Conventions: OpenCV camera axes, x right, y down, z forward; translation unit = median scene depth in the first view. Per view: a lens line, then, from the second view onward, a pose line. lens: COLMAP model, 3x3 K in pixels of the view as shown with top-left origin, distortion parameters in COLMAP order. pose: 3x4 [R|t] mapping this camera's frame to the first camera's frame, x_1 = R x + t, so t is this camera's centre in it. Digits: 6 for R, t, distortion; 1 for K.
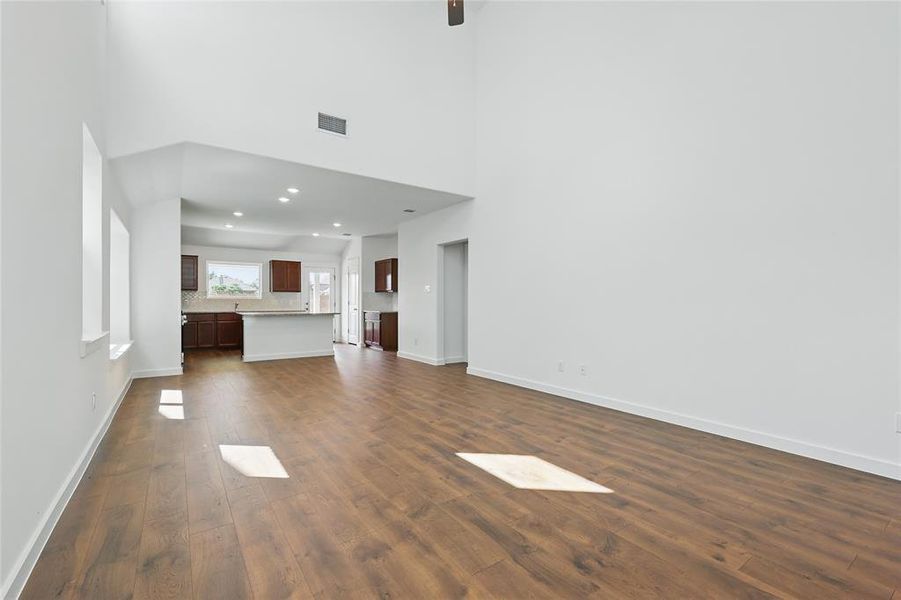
lens RADIAL K [[395.3, 0, 451.9], [0, 395.3, 305.0], [0, 0, 1]] dist [0.004780, 0.000947]
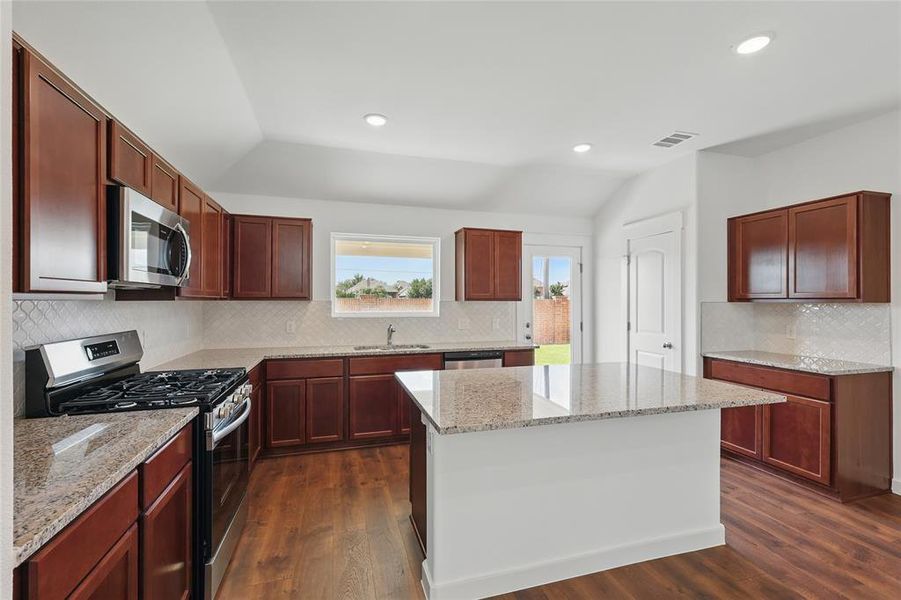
lens RADIAL K [[395.3, 0, 451.5], [0, 395.3, 300.2], [0, 0, 1]] dist [0.004780, 0.000947]
pose [[0.949074, -0.001125, -0.315051, -0.874216], [-0.002809, 0.999924, -0.012031, -0.075544], [0.315040, 0.012304, 0.948998, 1.545360]]
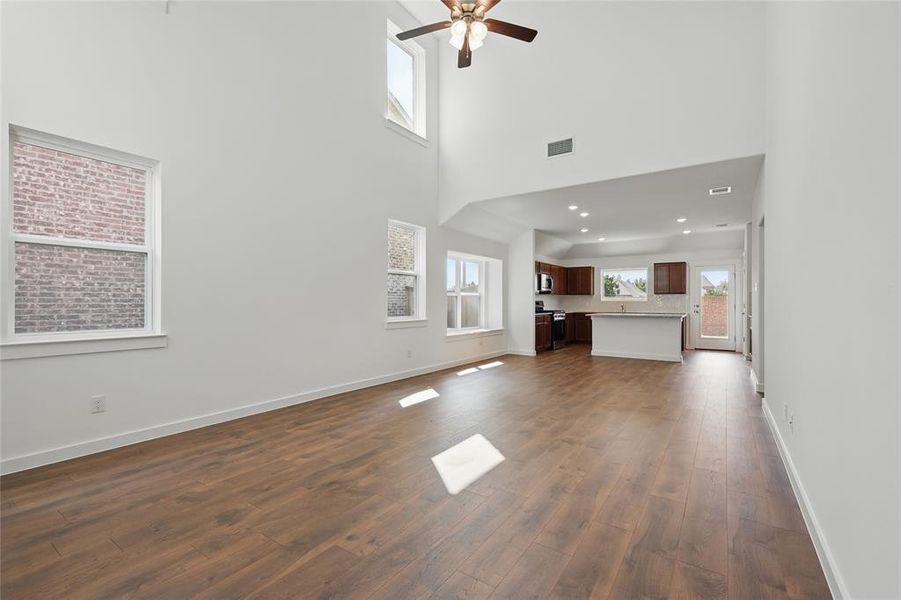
lens RADIAL K [[395.3, 0, 454.3], [0, 395.3, 300.3], [0, 0, 1]] dist [0.004780, 0.000947]
pose [[0.352849, -0.007345, -0.935651, 0.849365], [-0.009585, 0.999888, -0.011464, -0.001457], [0.935631, 0.013013, 0.352739, 0.413586]]
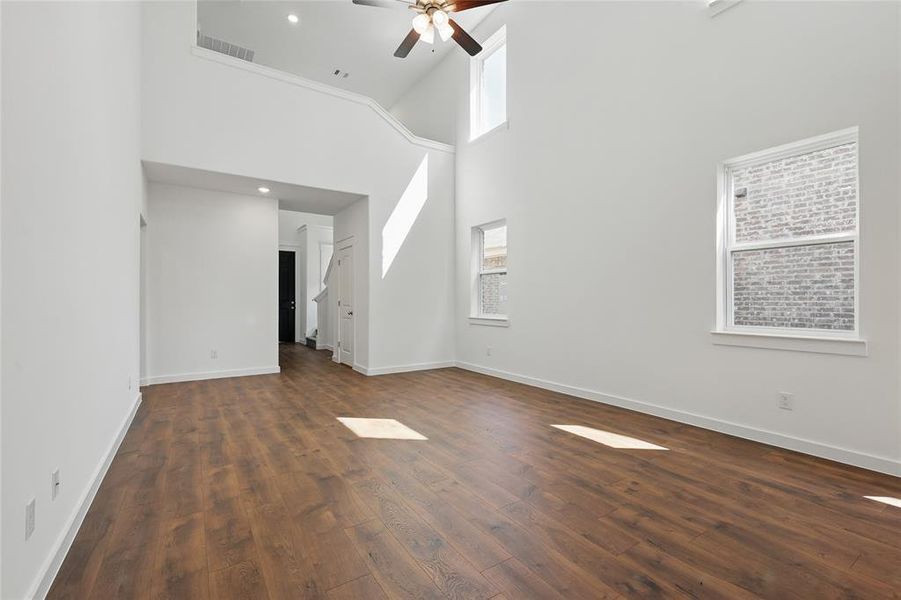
lens RADIAL K [[395.3, 0, 450.0], [0, 395.3, 299.0], [0, 0, 1]] dist [0.004780, 0.000947]
pose [[-0.999568, -0.002616, 0.029277, -0.062328], [-0.002415, 0.999973, 0.006896, -0.017849], [-0.029295, 0.006822, -0.999548, 1.660200]]
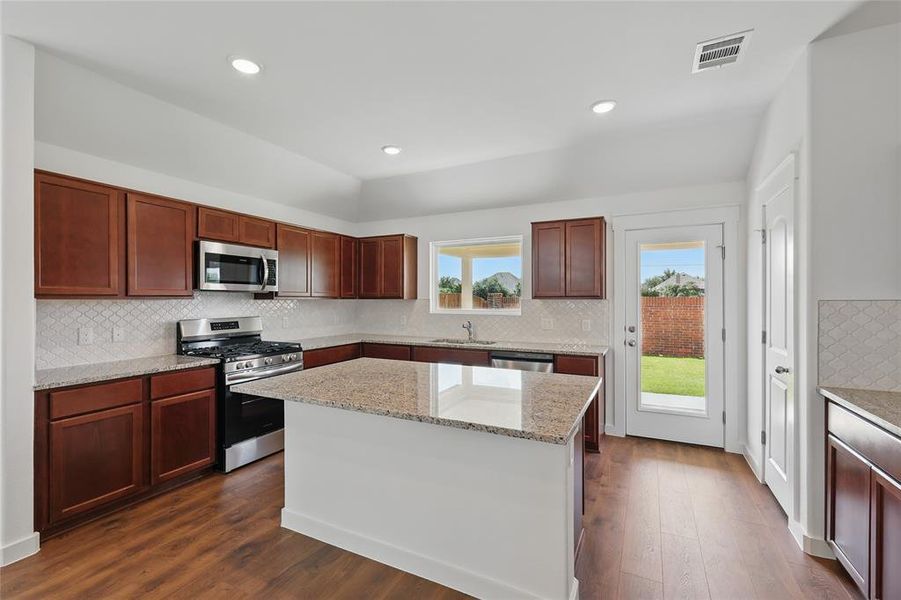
lens RADIAL K [[395.3, 0, 450.6], [0, 395.3, 301.8], [0, 0, 1]] dist [0.004780, 0.000947]
pose [[0.474936, 0.003301, -0.880014, -0.345346], [-0.007594, 0.999971, -0.000347, -0.078055], [0.879987, 0.006847, 0.474948, 1.928601]]
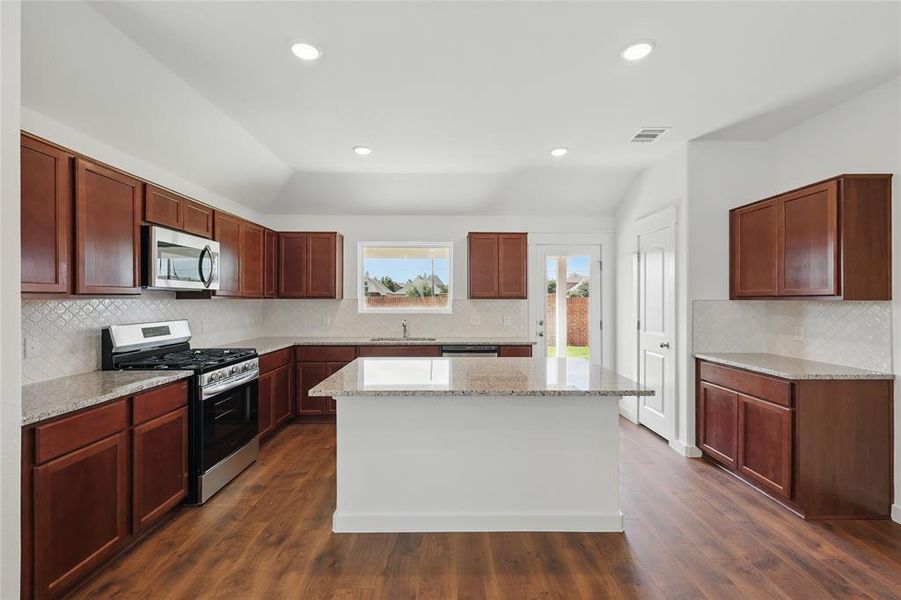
lens RADIAL K [[395.3, 0, 450.7], [0, 395.3, 300.4], [0, 0, 1]] dist [0.004780, 0.000947]
pose [[0.823226, -0.000201, -0.567714, -0.537247], [-0.004428, 0.999967, -0.006774, -0.074725], [0.567697, 0.008090, 0.823198, 1.579593]]
